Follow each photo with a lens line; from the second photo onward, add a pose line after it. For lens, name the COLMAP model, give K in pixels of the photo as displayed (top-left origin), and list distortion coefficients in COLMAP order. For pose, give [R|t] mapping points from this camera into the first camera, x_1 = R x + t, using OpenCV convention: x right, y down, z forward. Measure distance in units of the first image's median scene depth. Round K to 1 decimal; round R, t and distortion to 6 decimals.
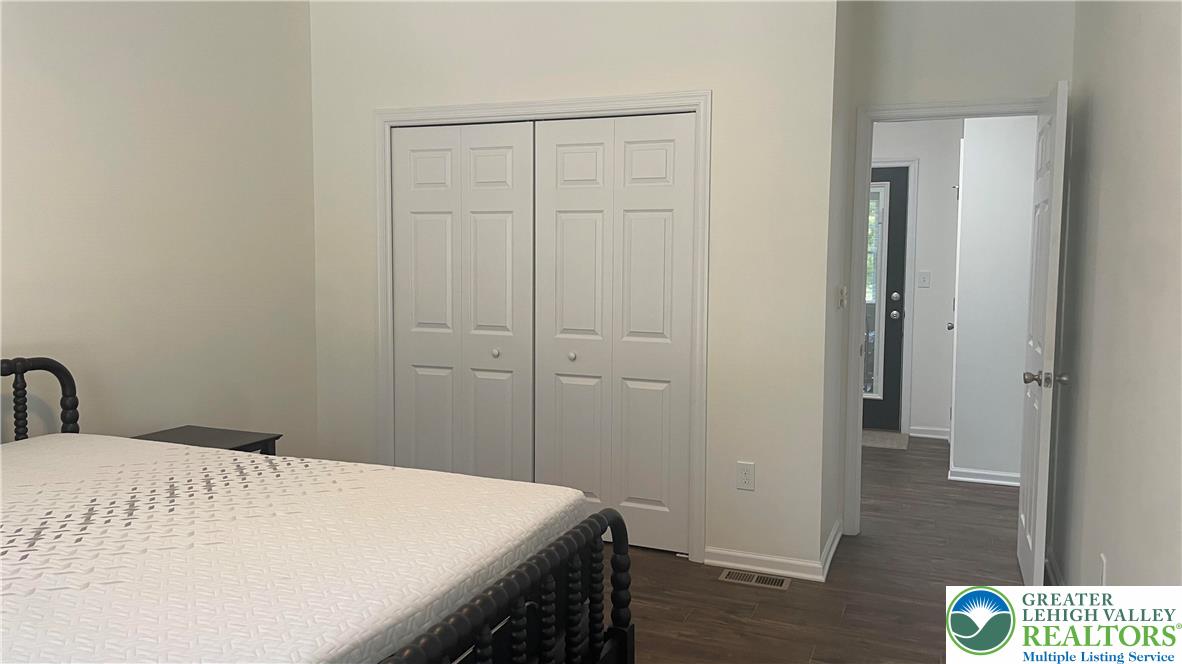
lens RADIAL K [[800.1, 0, 596.2], [0, 800.1, 326.8], [0, 0, 1]] dist [0.081754, 0.000563]
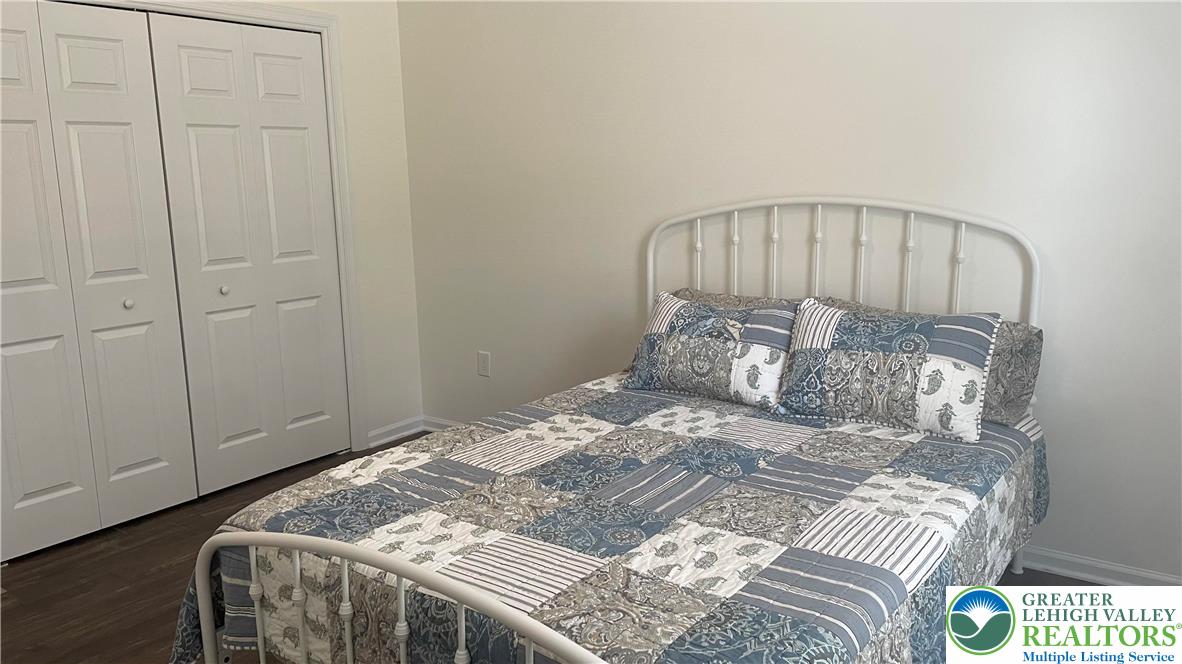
lens RADIAL K [[881.8, 0, 596.9], [0, 881.8, 327.4], [0, 0, 1]] dist [0.092413, -0.111298]
pose [[0.280244, -0.190862, 0.940763, -0.832112], [0.106711, 0.980154, 0.167066, -0.042609], [-0.953979, 0.053570, 0.295049, 0.297175]]
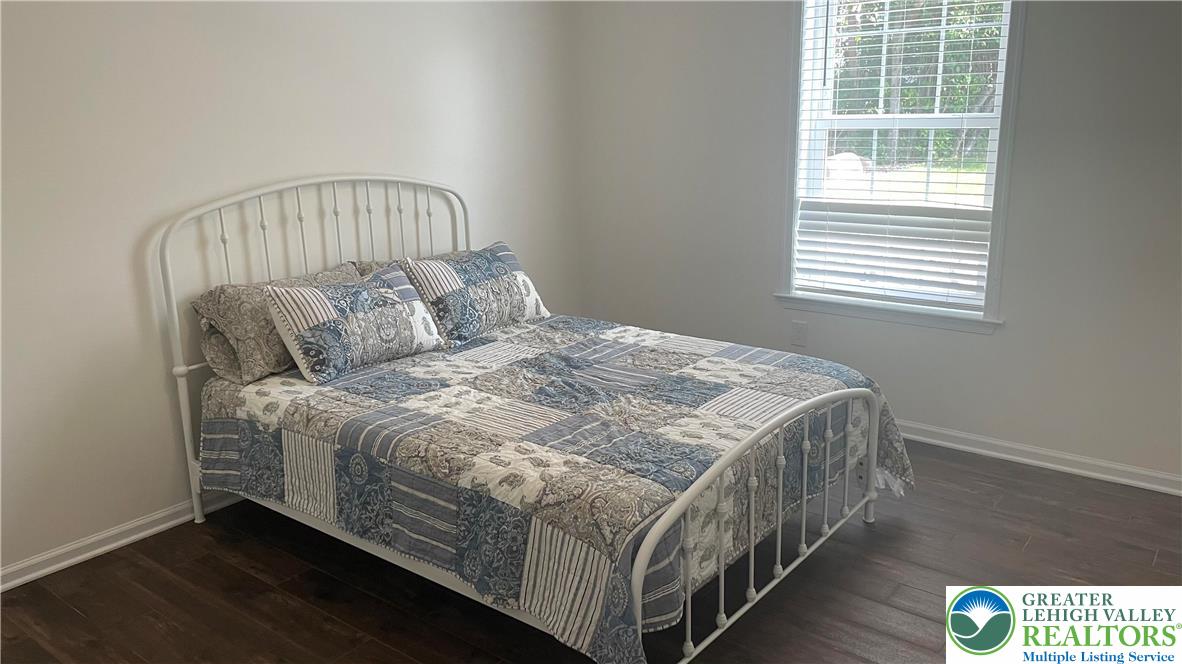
lens RADIAL K [[881.8, 0, 593.9], [0, 881.8, 331.7], [0, 0, 1]] dist [0.092413, -0.111298]
pose [[-0.948358, -0.078785, 0.307264, -0.539768], [0.030015, 0.942030, 0.334184, -0.150572], [-0.315780, 0.326148, -0.891016, 1.128936]]
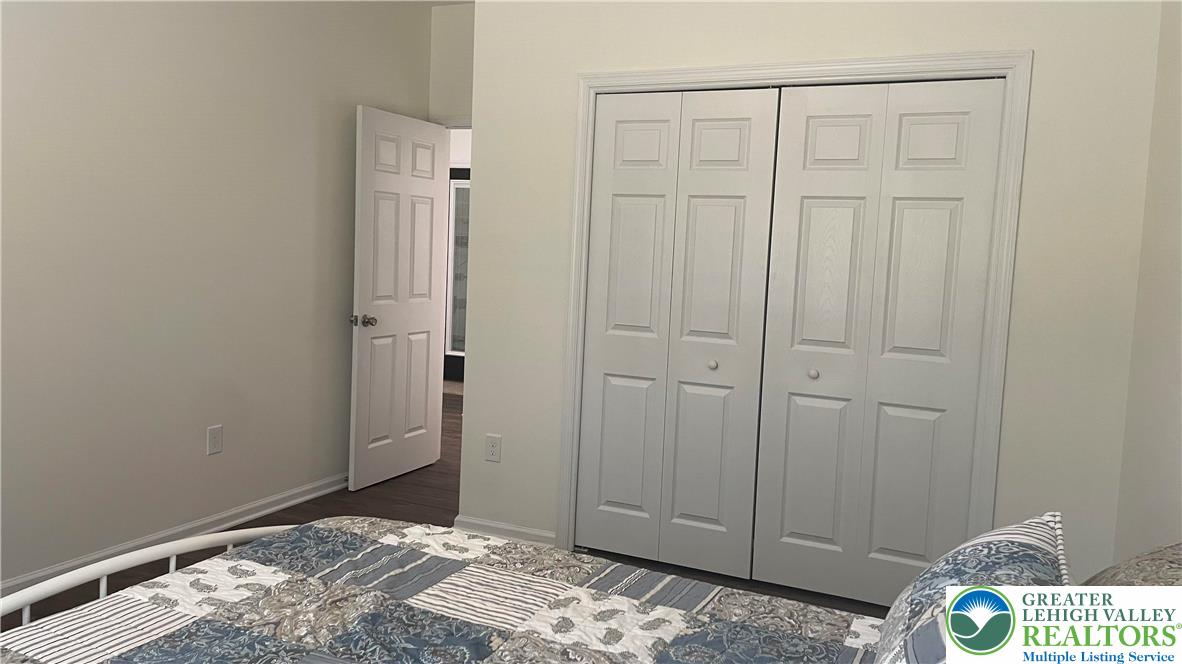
lens RADIAL K [[881.8, 0, 592.3], [0, 881.8, 336.0], [0, 0, 1]] dist [0.092413, -0.111298]
pose [[0.996942, 0.037982, -0.068297, -0.188685], [-0.036947, 0.999183, 0.016359, -0.007552], [0.068862, -0.013786, 0.997531, 0.066946]]
